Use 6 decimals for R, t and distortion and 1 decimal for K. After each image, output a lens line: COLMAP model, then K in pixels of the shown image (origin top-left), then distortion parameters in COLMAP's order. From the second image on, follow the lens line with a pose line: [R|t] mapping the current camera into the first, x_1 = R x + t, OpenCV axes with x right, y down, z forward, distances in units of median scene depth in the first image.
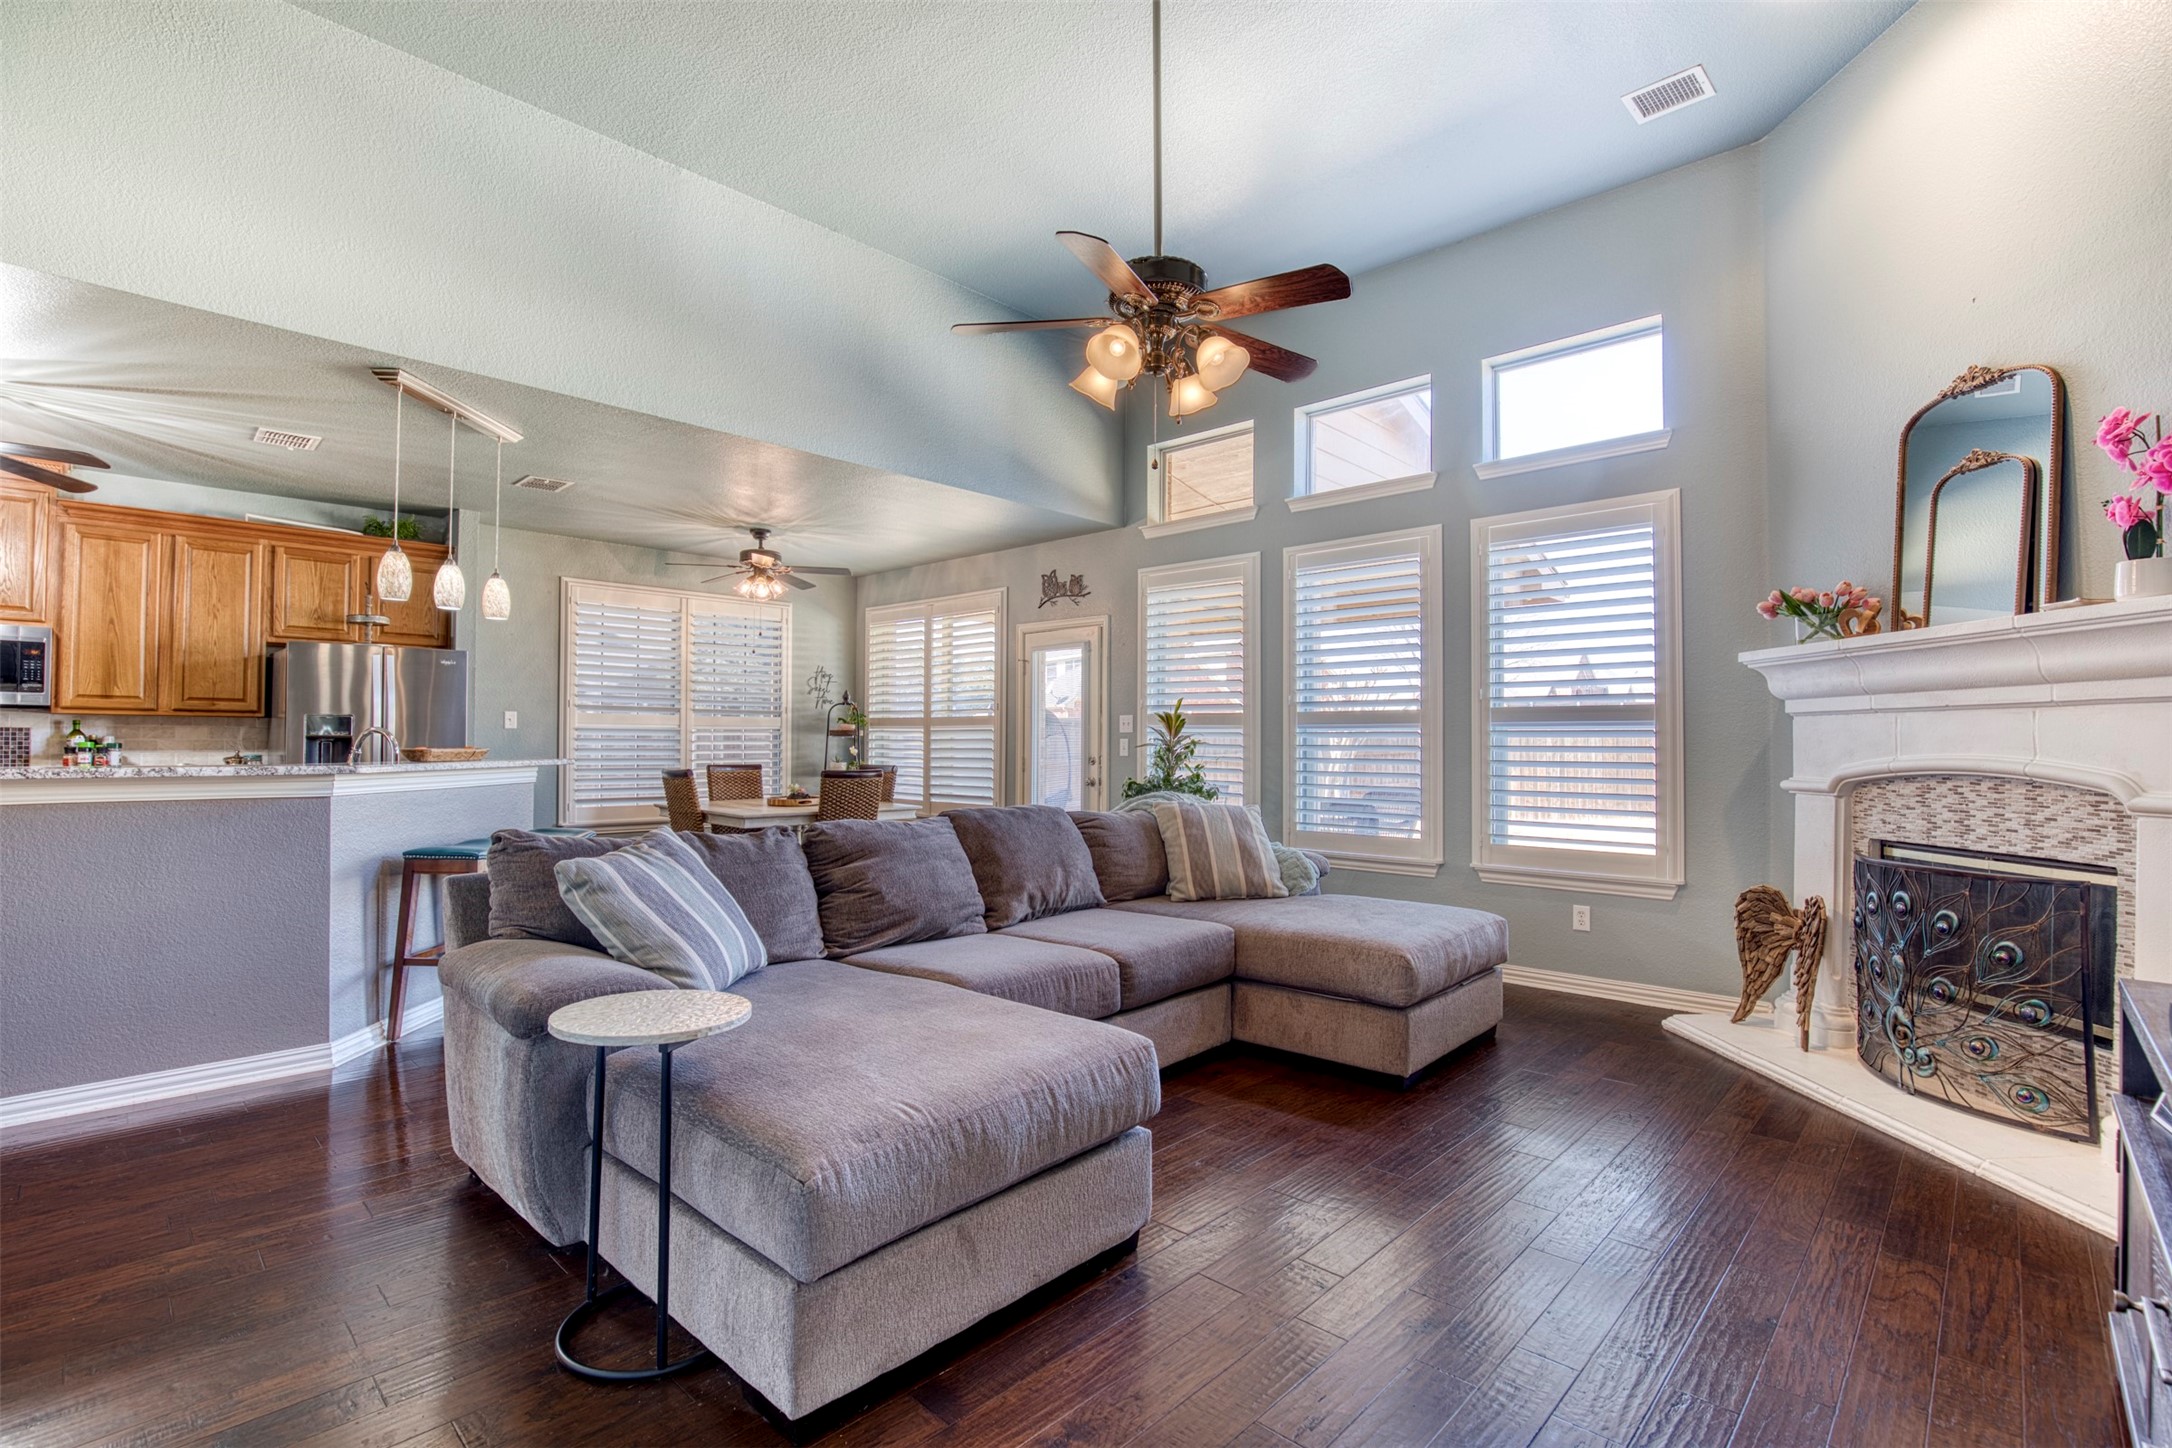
lens RADIAL K [[979.7, 0, 1086.0], [0, 979.7, 724.0], [0, 0, 1]] dist [-0.031023, 0.005706]
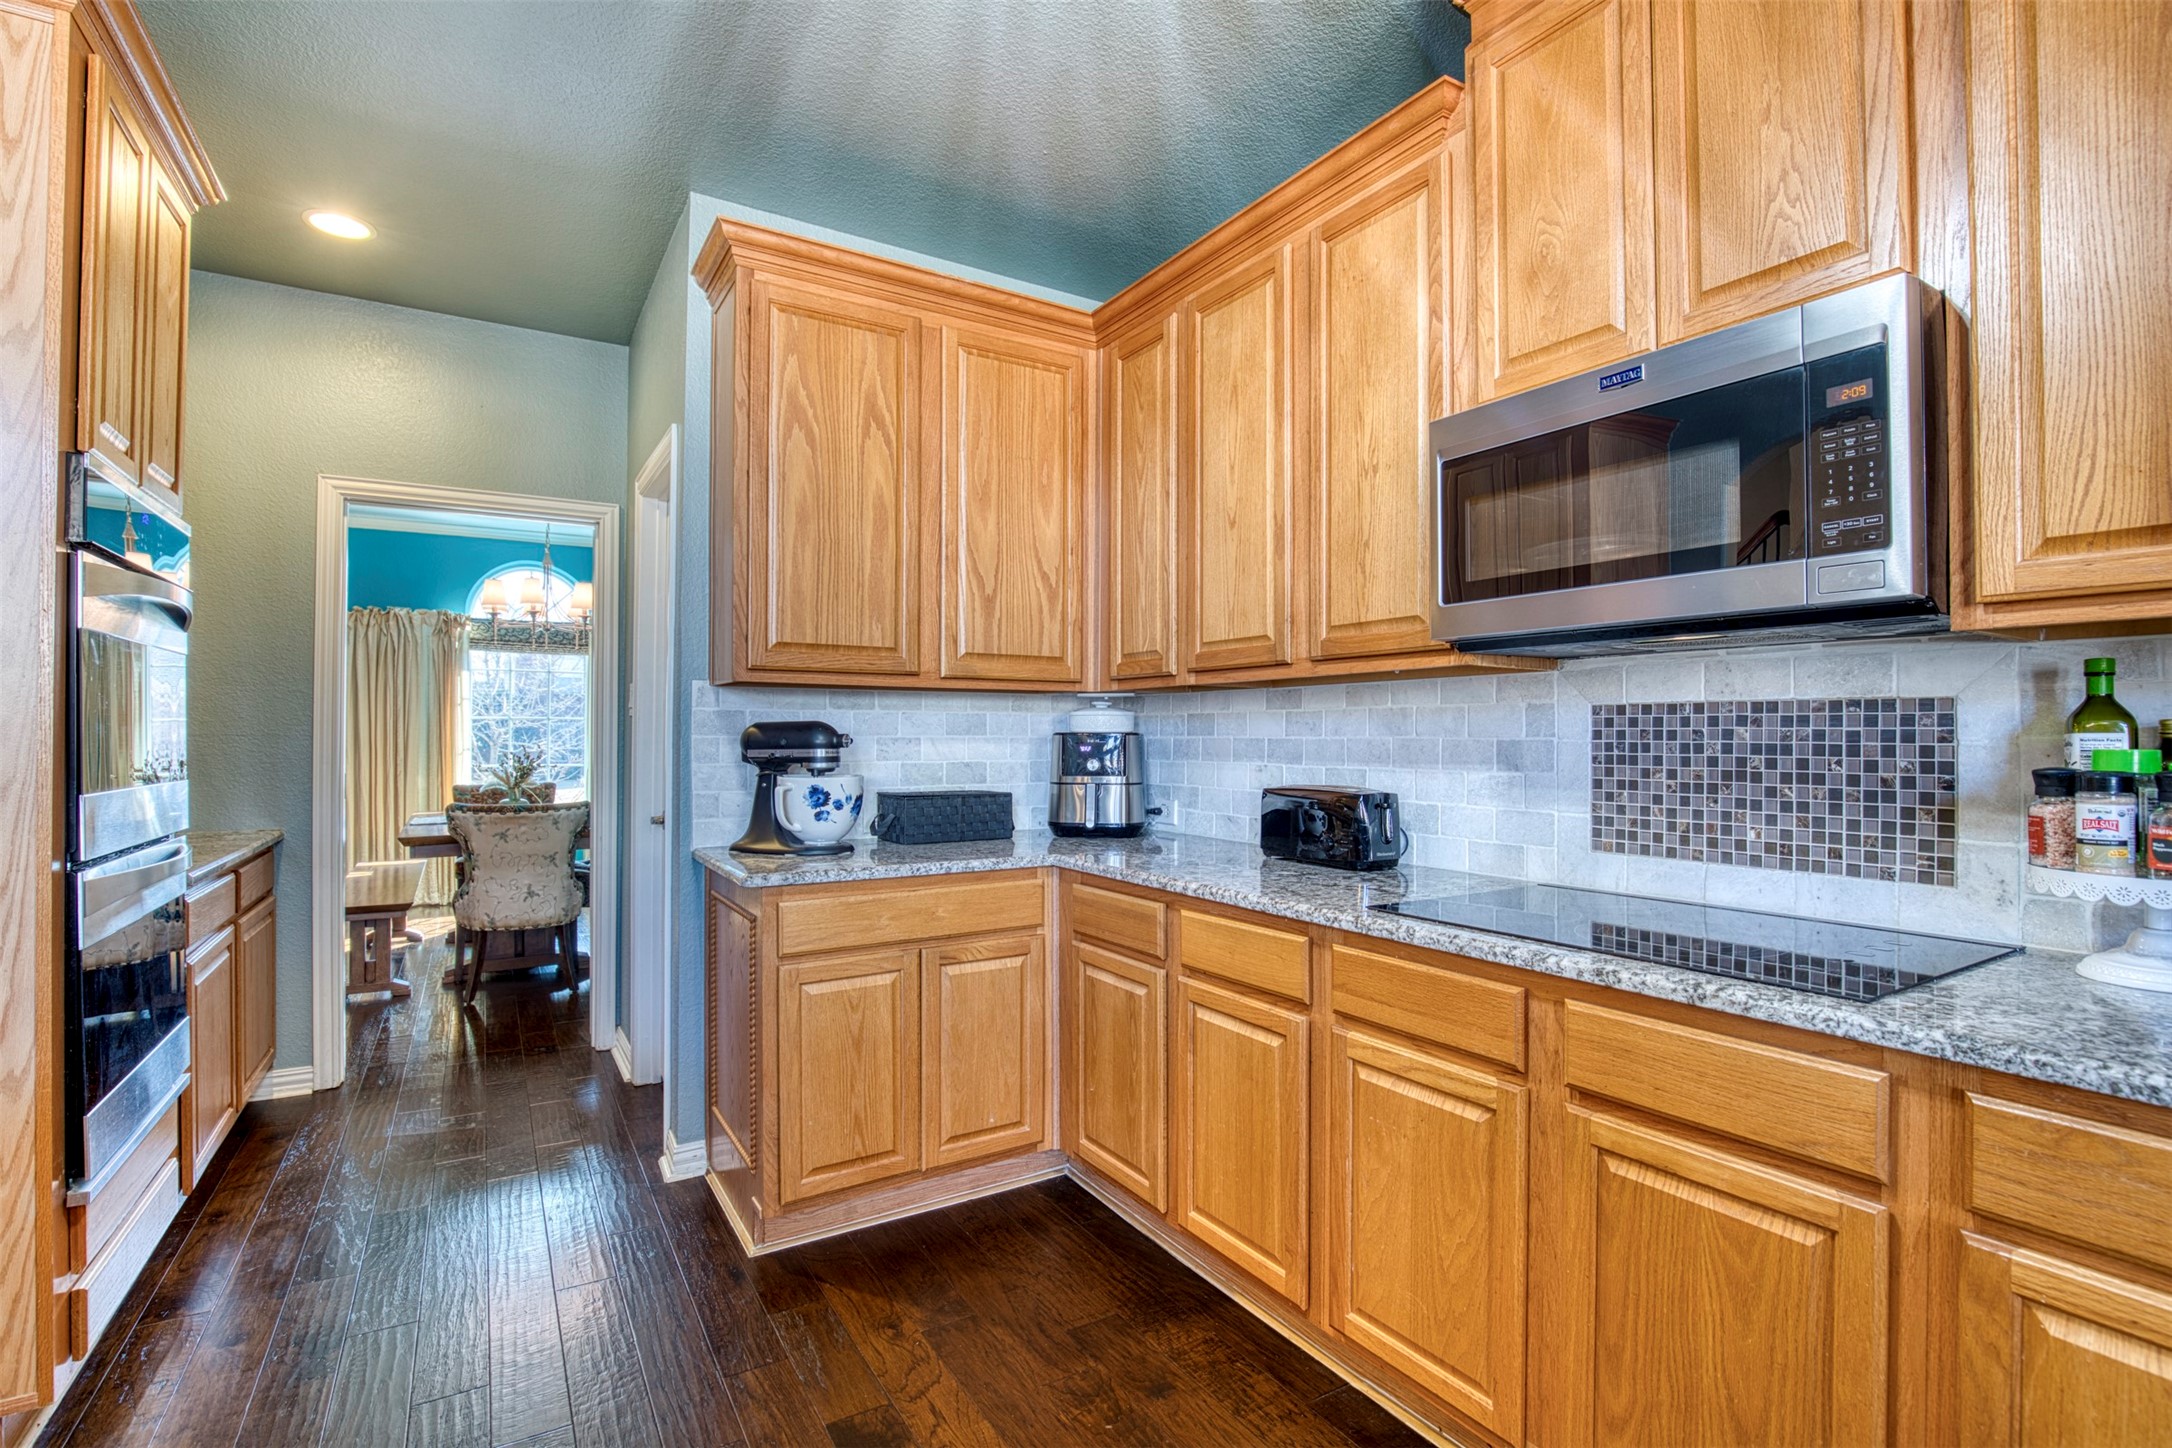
lens RADIAL K [[979.7, 0, 1086.0], [0, 979.7, 724.0], [0, 0, 1]] dist [-0.031023, 0.005706]
pose [[-0.254205, -0.013277, -0.967059, -0.510346], [0.019677, 0.999628, -0.018897, 0.008056], [0.966950, -0.023833, -0.253849, 0.544893]]
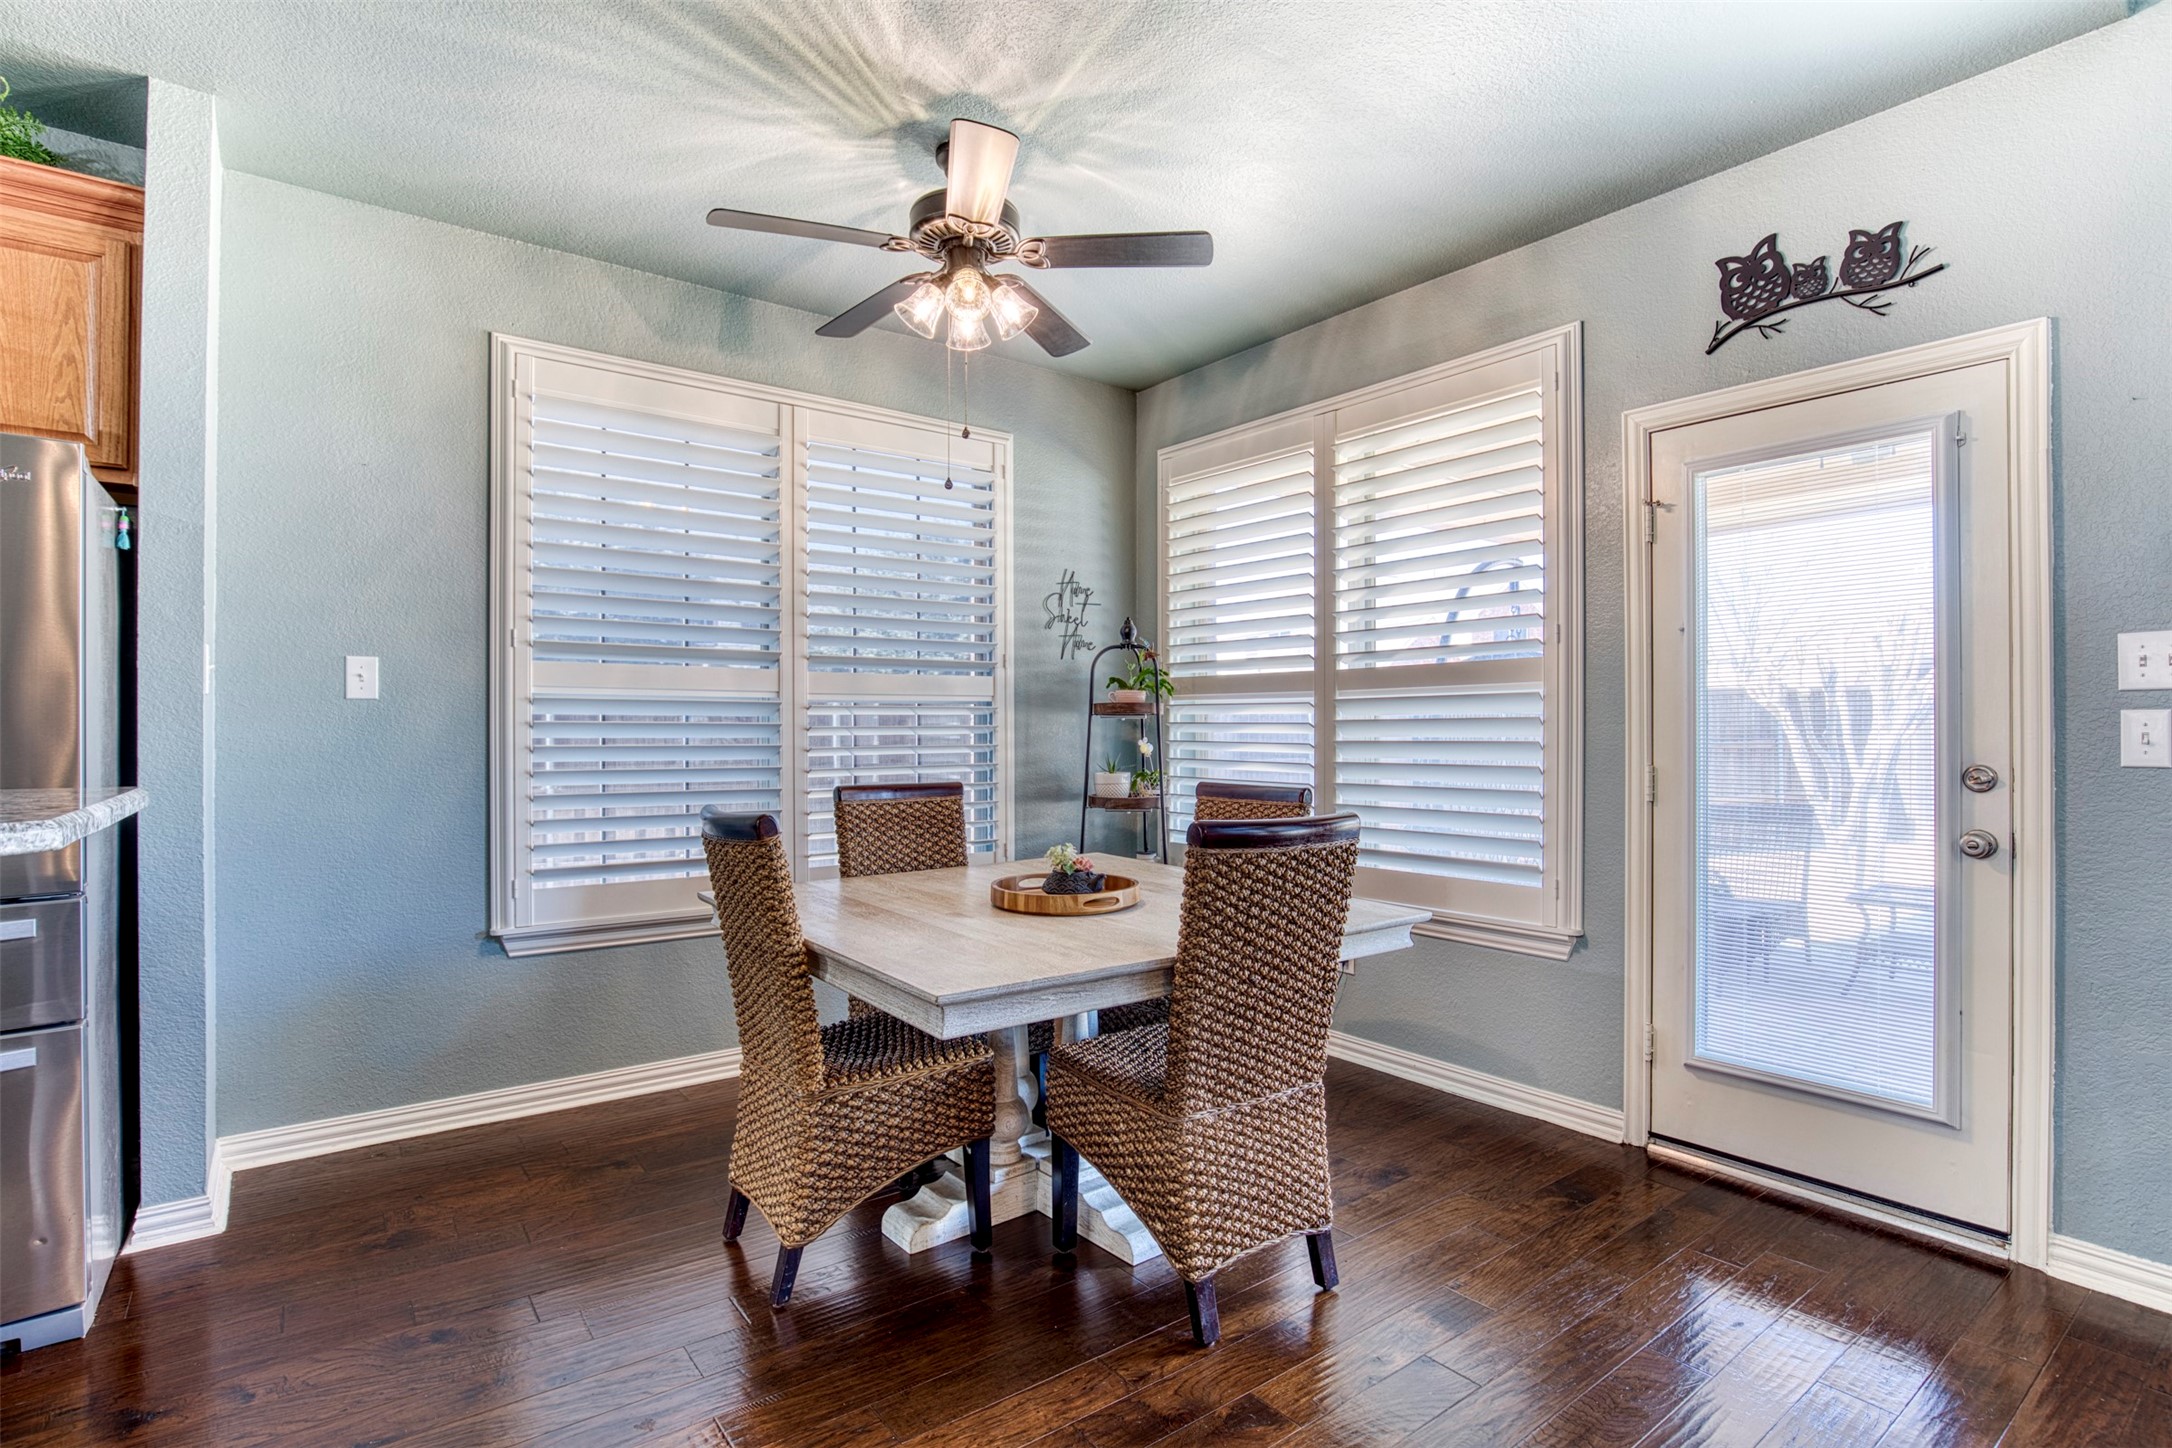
lens RADIAL K [[1052.1, 0, 1086.0], [0, 1052.1, 724.0], [0, 0, 1]] dist [-0.024457, 0.000367]
pose [[0.986550, -0.006356, -0.163334, -0.203295], [0.008403, 0.999895, 0.011847, 0.011229], [0.163241, -0.013060, 0.986500, 0.556407]]
